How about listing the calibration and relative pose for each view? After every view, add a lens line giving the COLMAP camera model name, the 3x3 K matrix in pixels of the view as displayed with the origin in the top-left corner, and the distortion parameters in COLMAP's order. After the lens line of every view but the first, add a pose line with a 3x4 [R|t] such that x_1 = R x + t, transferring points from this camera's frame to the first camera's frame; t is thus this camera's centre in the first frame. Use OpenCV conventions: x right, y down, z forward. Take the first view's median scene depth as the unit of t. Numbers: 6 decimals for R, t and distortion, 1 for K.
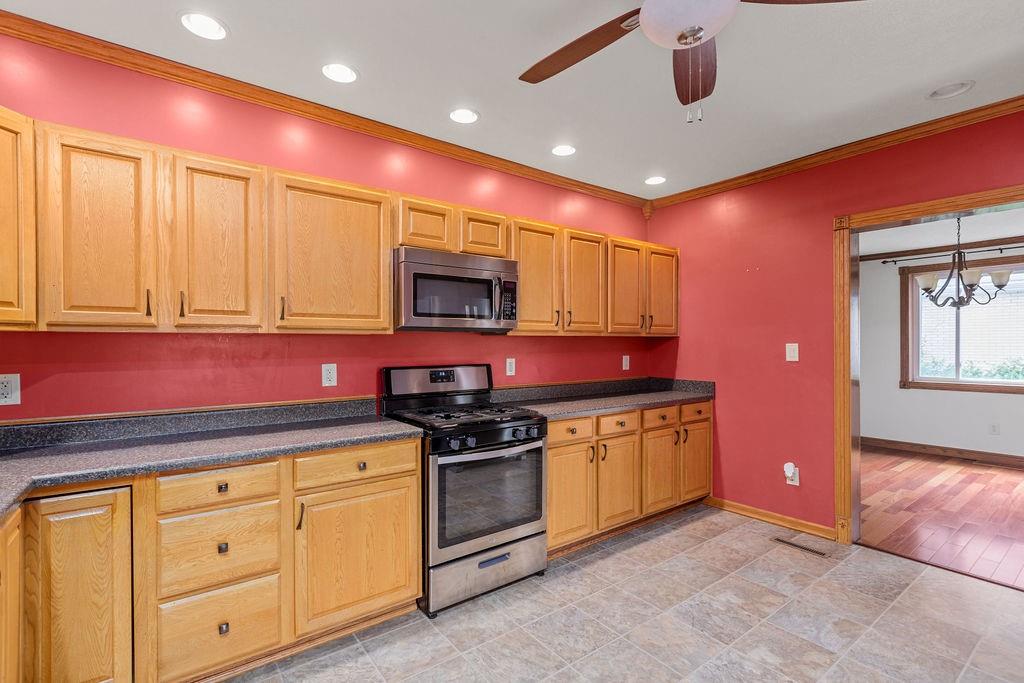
lens RADIAL K [[467.4, 0, 506.6], [0, 467.4, 347.6], [0, 0, 1]] dist [0.001312, 0.000004]
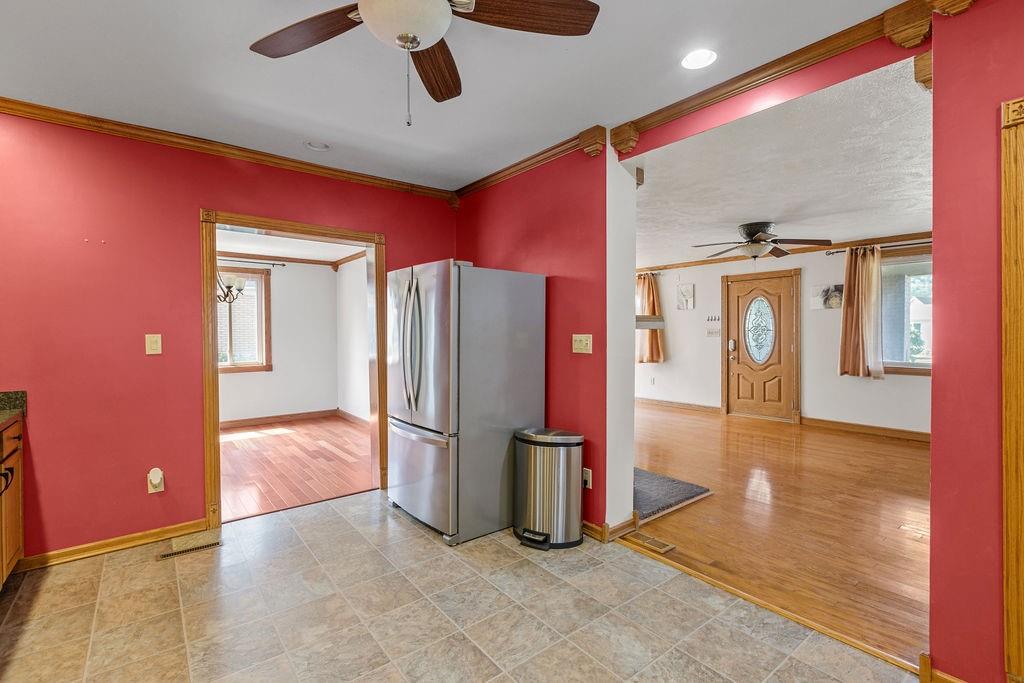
lens RADIAL K [[467.4, 0, 504.1], [0, 467.4, 339.2], [0, 0, 1]] dist [0.001312, 0.000004]
pose [[-0.016607, -0.013132, 0.999776, -0.339588], [0.011781, 0.999842, 0.013328, -0.004223], [-0.999793, 0.012000, -0.016450, 0.402717]]
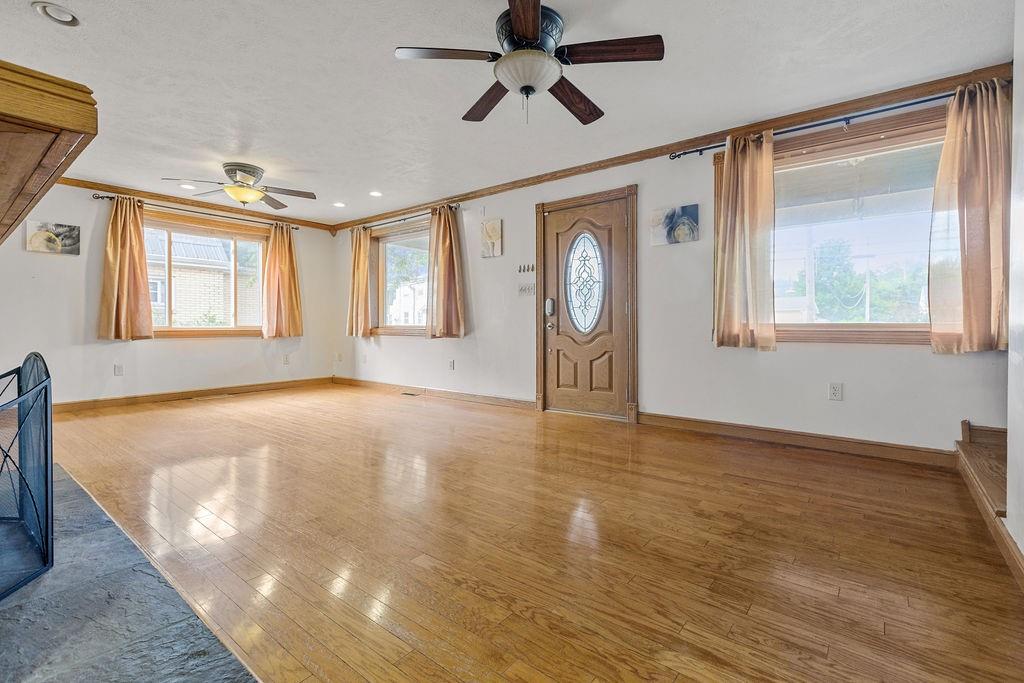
lens RADIAL K [[467.4, 0, 507.9], [0, 467.4, 323.1], [0, 0, 1]] dist [0.001312, 0.000004]
pose [[-0.244942, 0.007159, 0.969511, 0.541520], [0.006610, 0.999962, -0.005714, 0.138663], [-0.969515, 0.005009, -0.244980, -0.289461]]
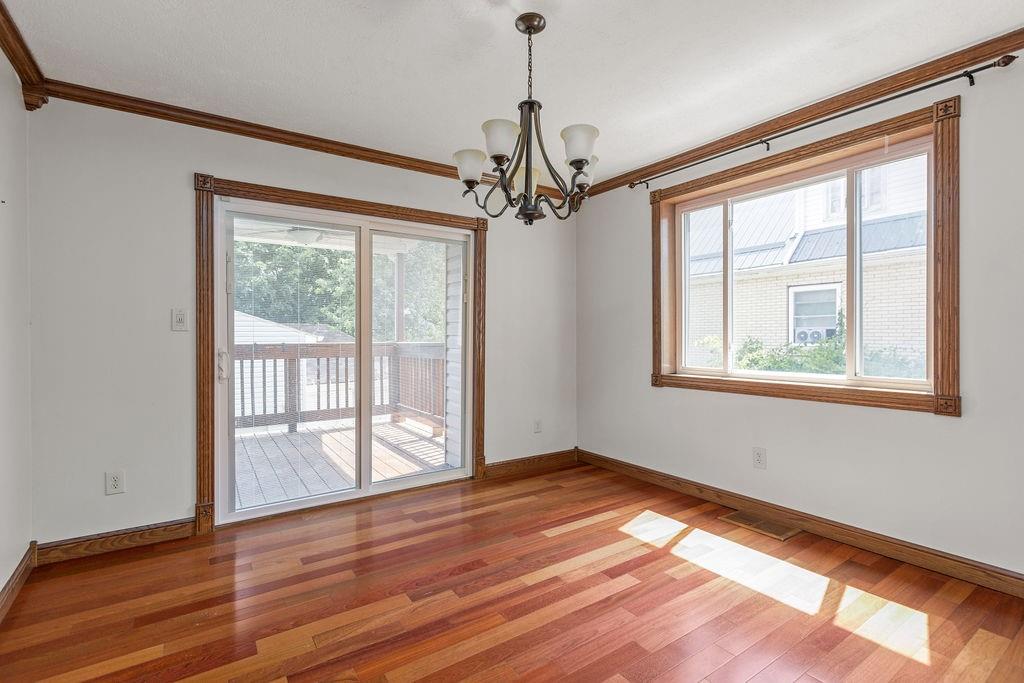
lens RADIAL K [[467.4, 0, 501.2], [0, 467.4, 341.8], [0, 0, 1]] dist [0.001312, 0.000004]
pose [[0.999006, 0.001700, -0.044540, 1.363815], [-0.001408, 0.999977, 0.006584, 0.049857], [0.044550, -0.006515, 0.998986, 0.751613]]
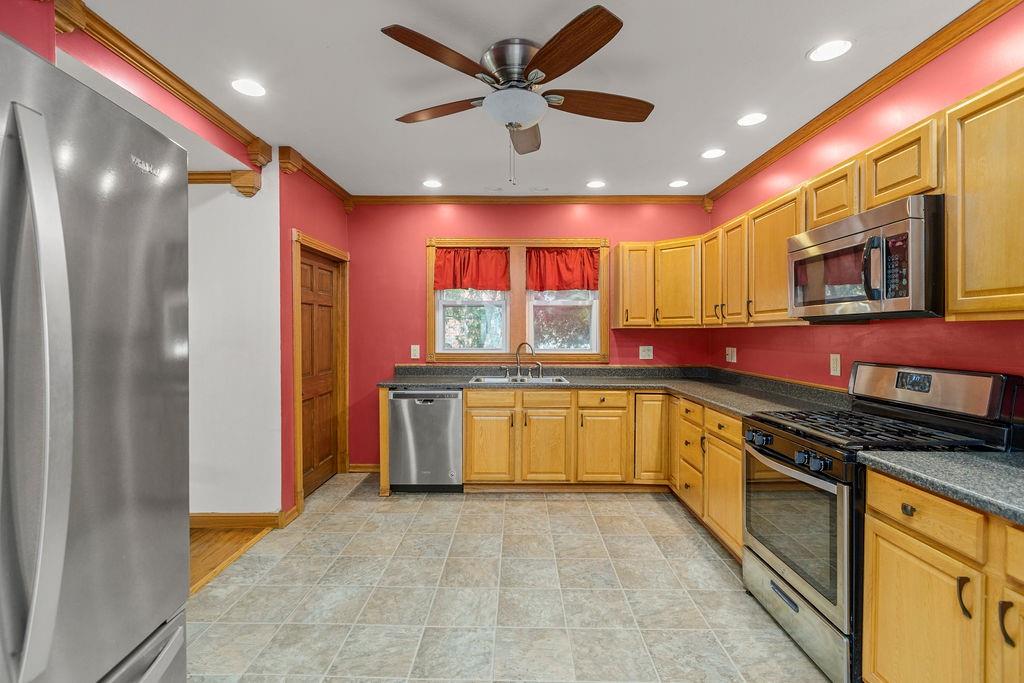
lens RADIAL K [[467.4, 0, 503.9], [0, 467.4, 337.1], [0, 0, 1]] dist [0.001312, 0.000004]
pose [[-0.613729, 0.011466, -0.789434, 0.797684], [-0.002740, 0.999858, 0.016652, -0.015475], [0.789512, 0.012383, -0.613610, 0.947950]]
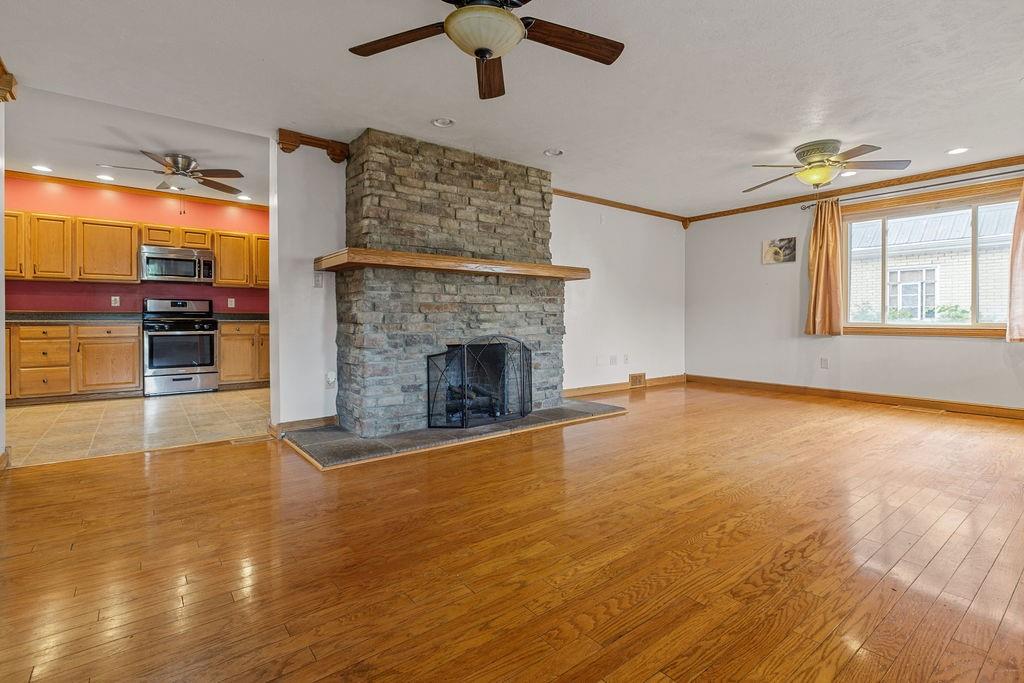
lens RADIAL K [[467.4, 0, 505.8], [0, 467.4, 320.8], [0, 0, 1]] dist [0.001312, 0.000004]
pose [[0.999646, 0.004711, 0.026197, 1.311779], [-0.004717, 0.999989, 0.000181, 0.129812], [-0.026196, -0.000305, 0.999657, -1.192241]]
